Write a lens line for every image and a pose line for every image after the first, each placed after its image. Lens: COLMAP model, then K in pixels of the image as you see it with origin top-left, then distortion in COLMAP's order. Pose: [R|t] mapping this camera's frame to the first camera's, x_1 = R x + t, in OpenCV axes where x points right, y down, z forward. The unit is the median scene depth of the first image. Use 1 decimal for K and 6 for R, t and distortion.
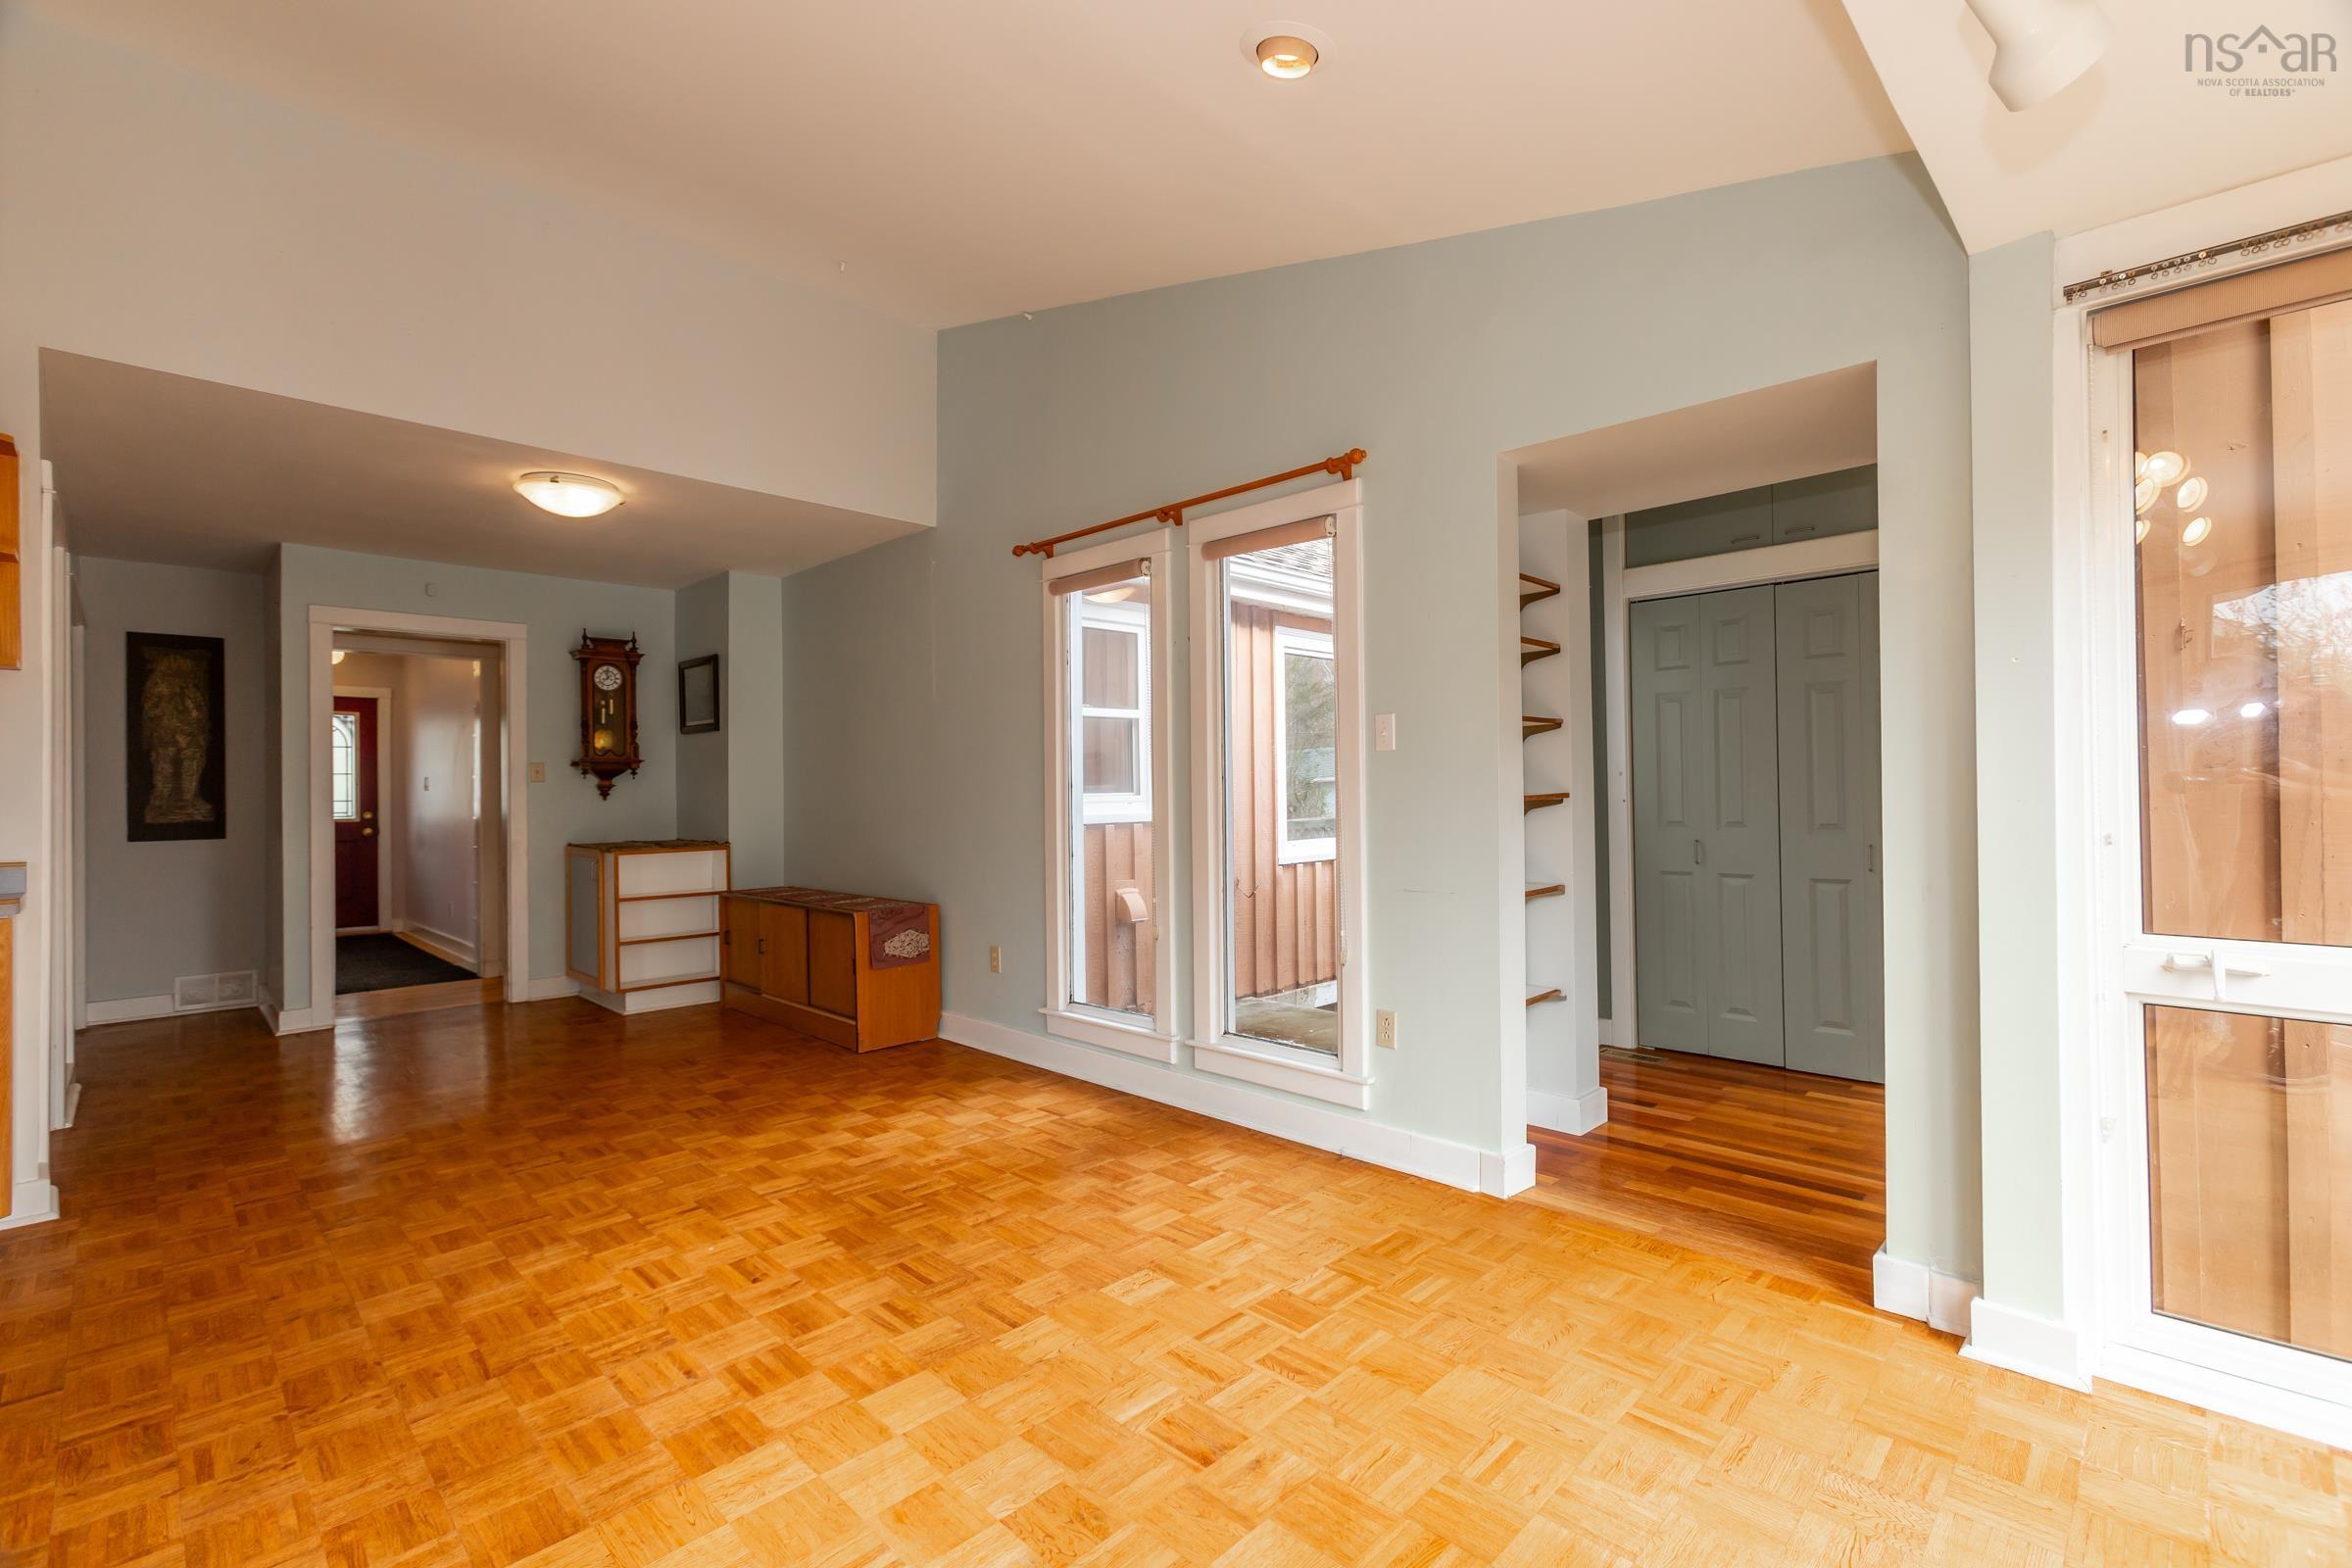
lens RADIAL K [[1045.0, 0, 1146.2], [0, 1045.0, 782.2], [0, 0, 1]] dist [-0.017068, 0.010492]
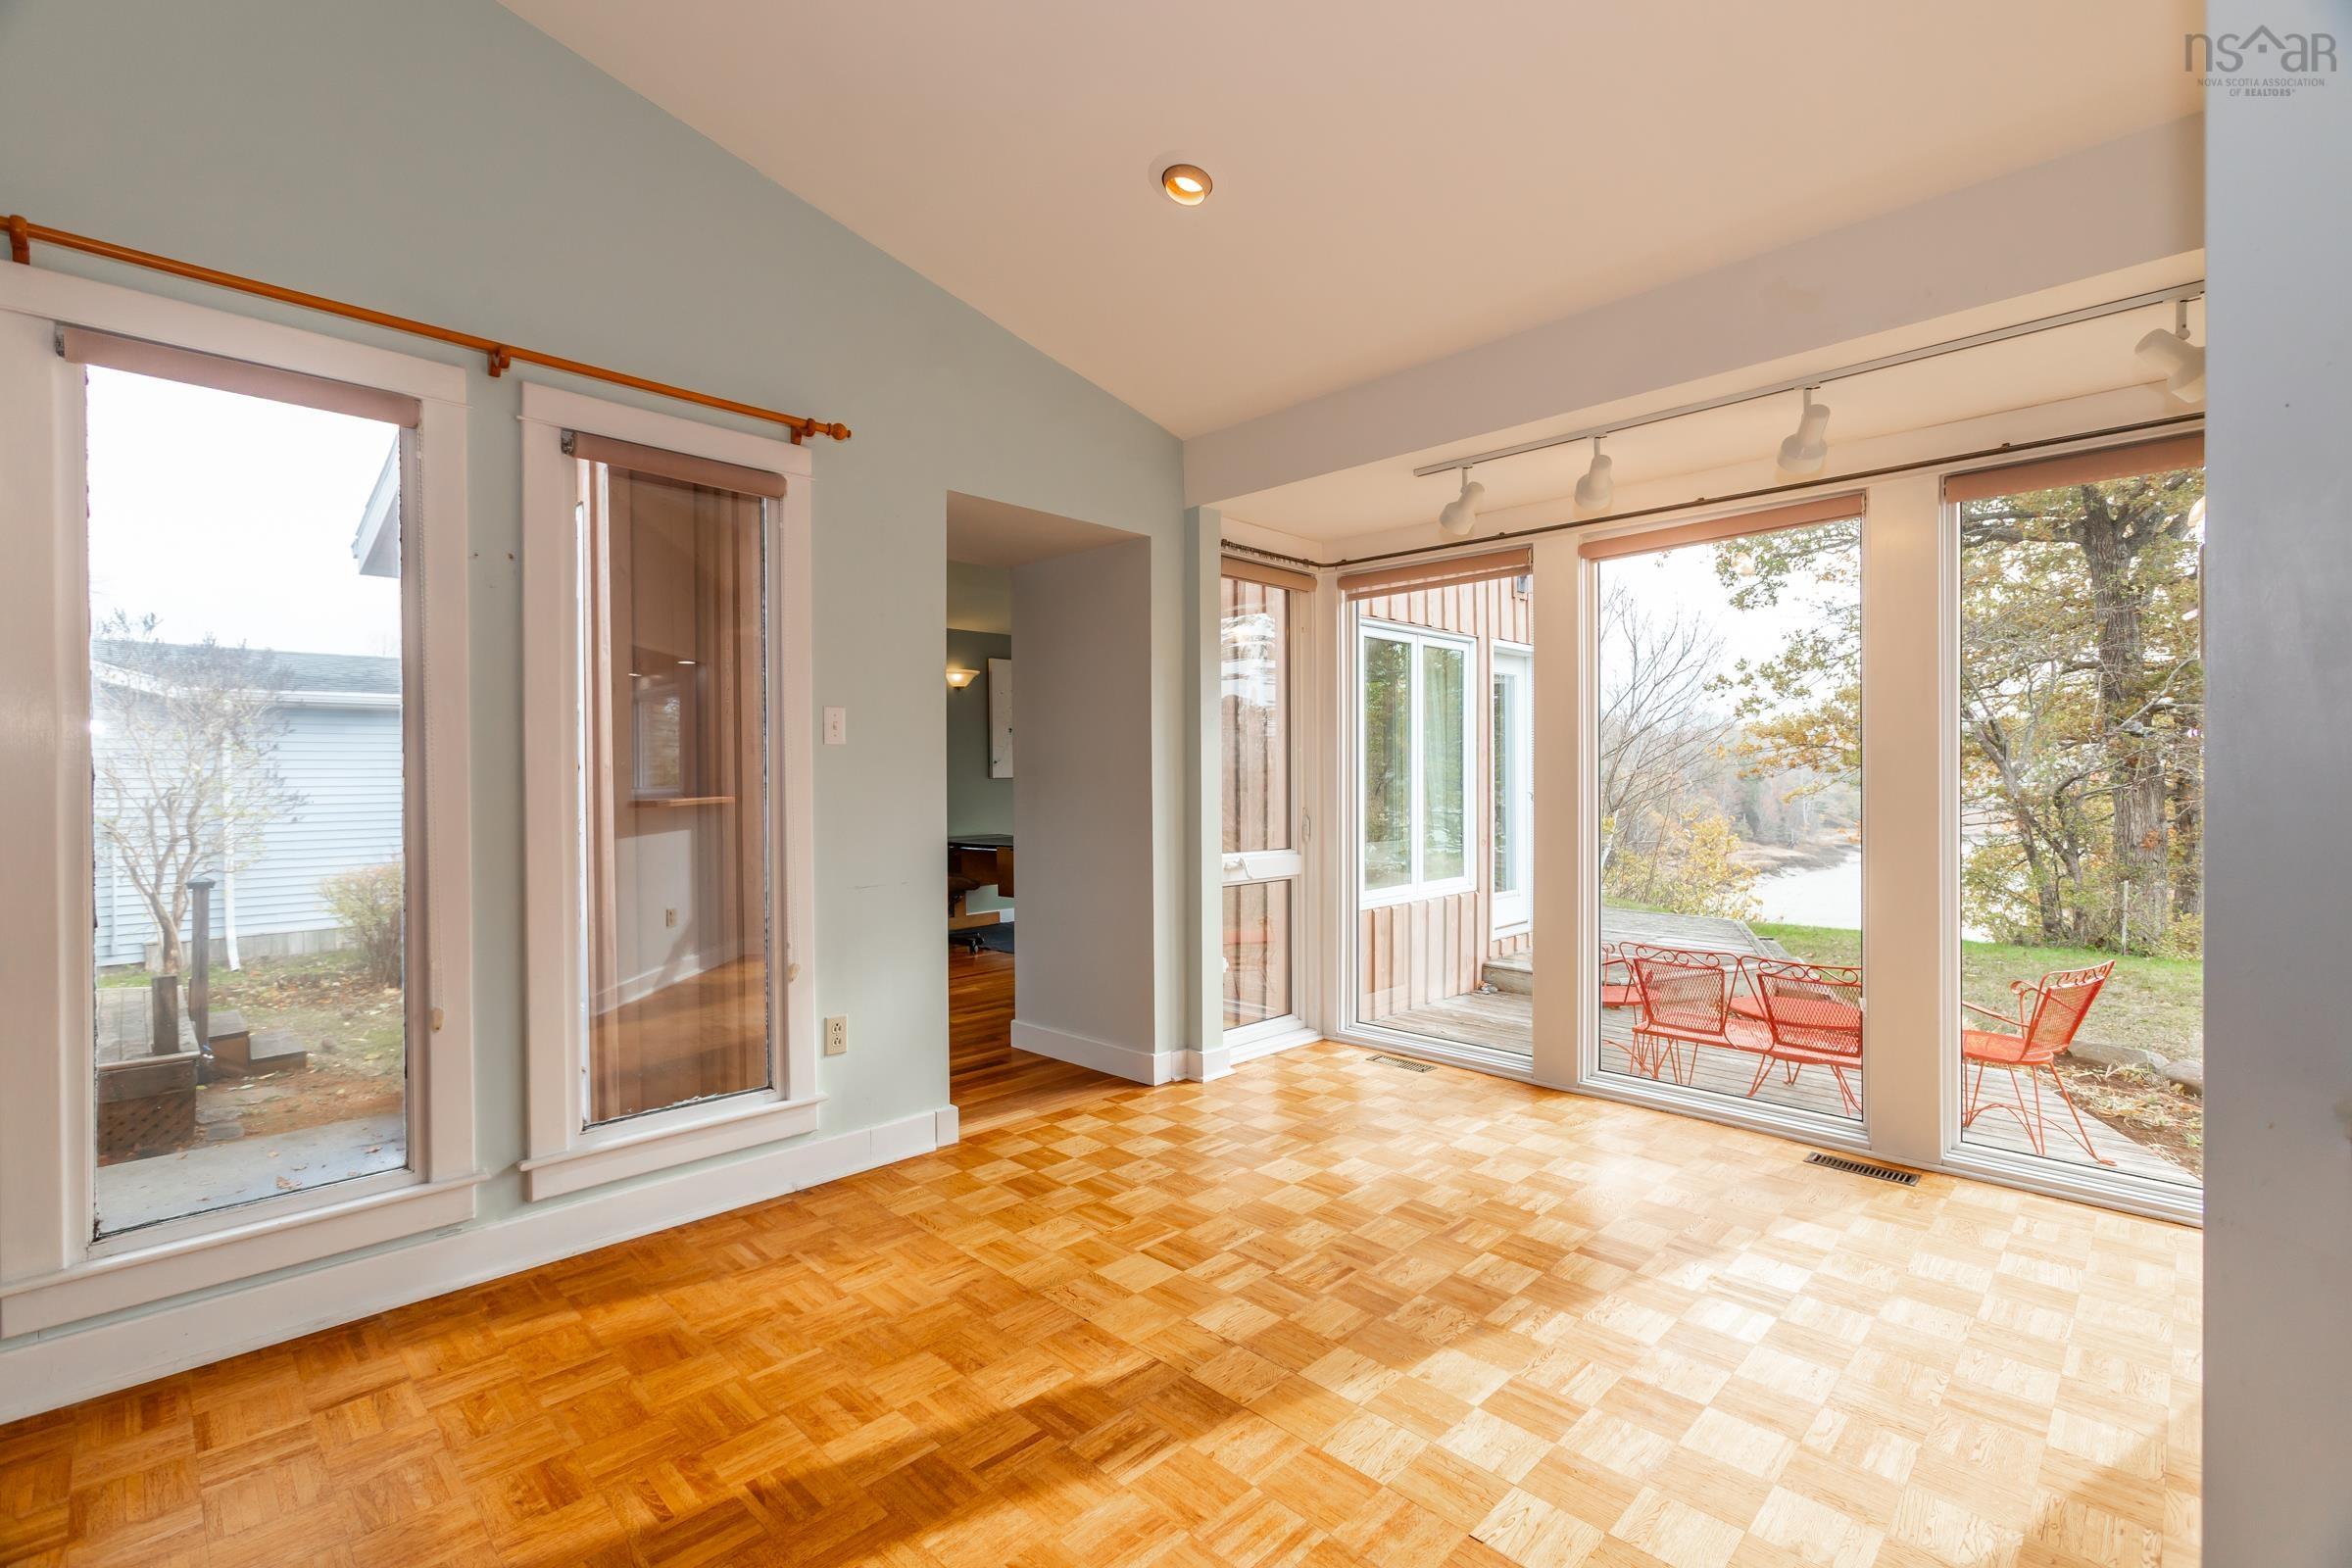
lens RADIAL K [[1045.0, 0, 1170.5], [0, 1045.0, 775.9], [0, 0, 1]] dist [-0.017068, 0.010492]
pose [[-0.007156, 0.015002, 0.999862, -0.845121], [-0.002112, 0.999885, -0.015017, 0.014315], [-0.999972, -0.002219, -0.007124, 0.806517]]
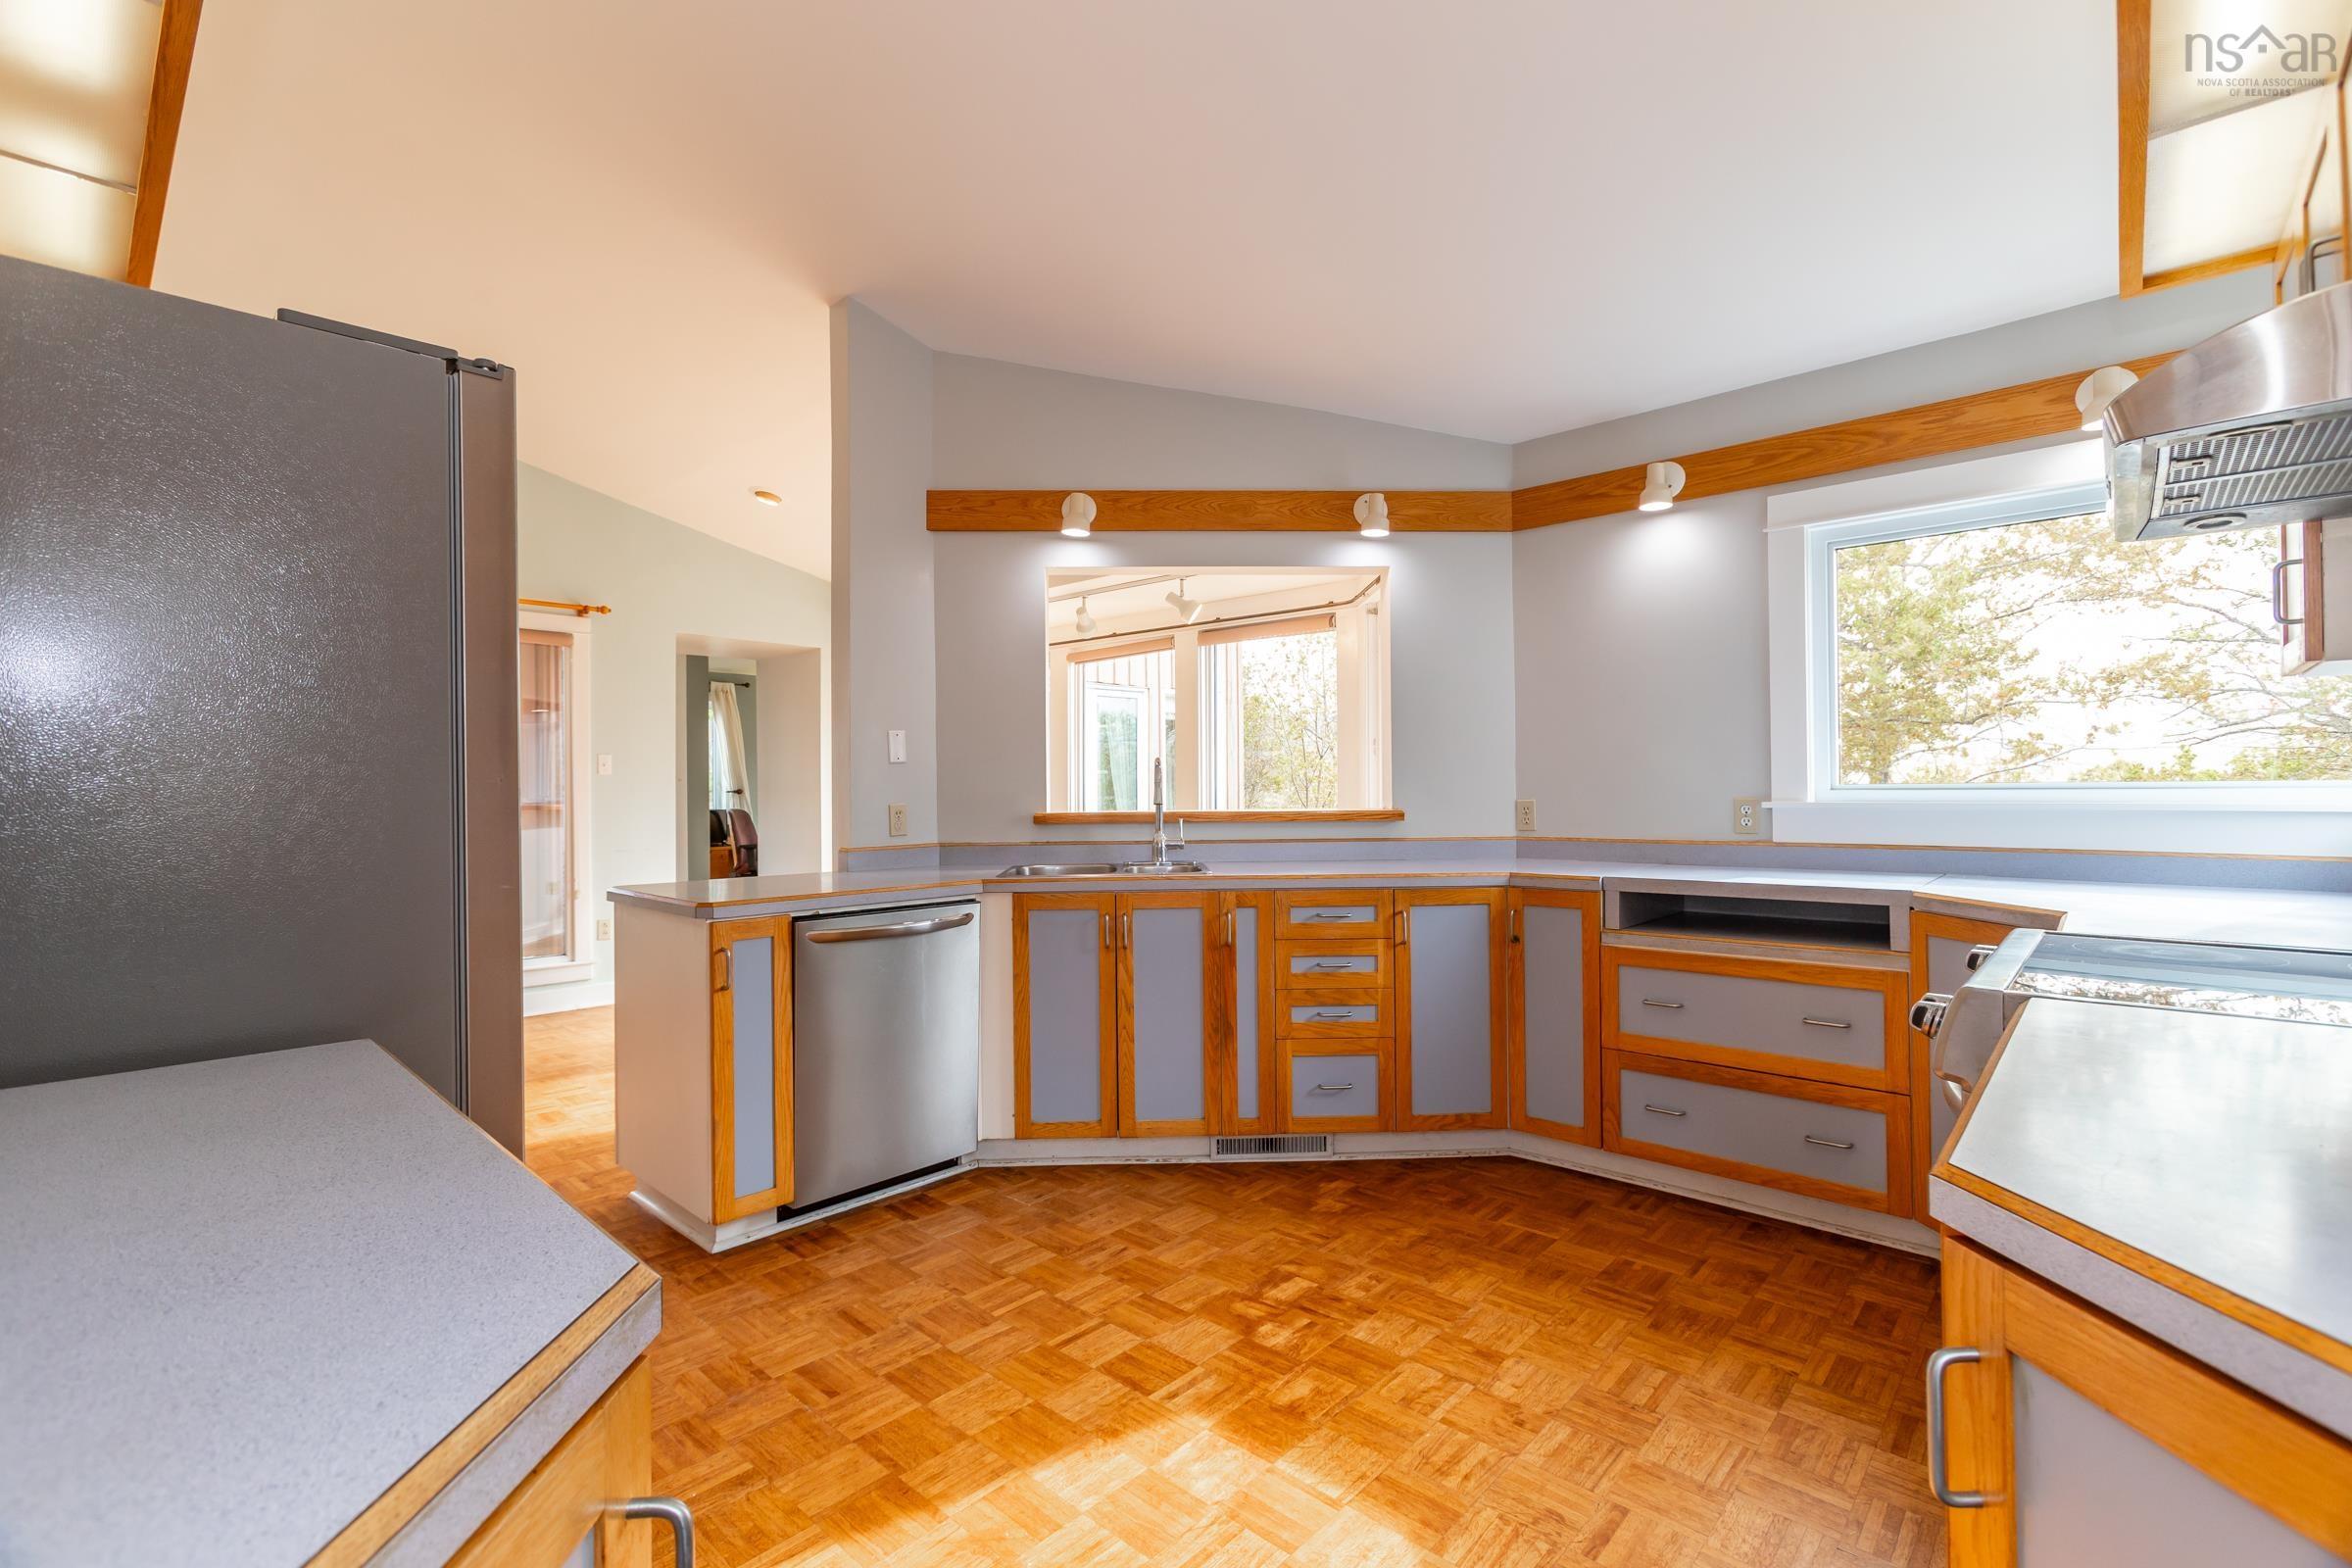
lens RADIAL K [[1045.0, 0, 1172.8], [0, 1045.0, 792.4], [0, 0, 1]] dist [-0.017068, 0.010492]
pose [[-0.040789, 0.004202, 0.999159, -1.839183], [-0.000055, 0.999991, -0.004208, 0.007386], [-0.999168, -0.000227, -0.040789, 0.117239]]
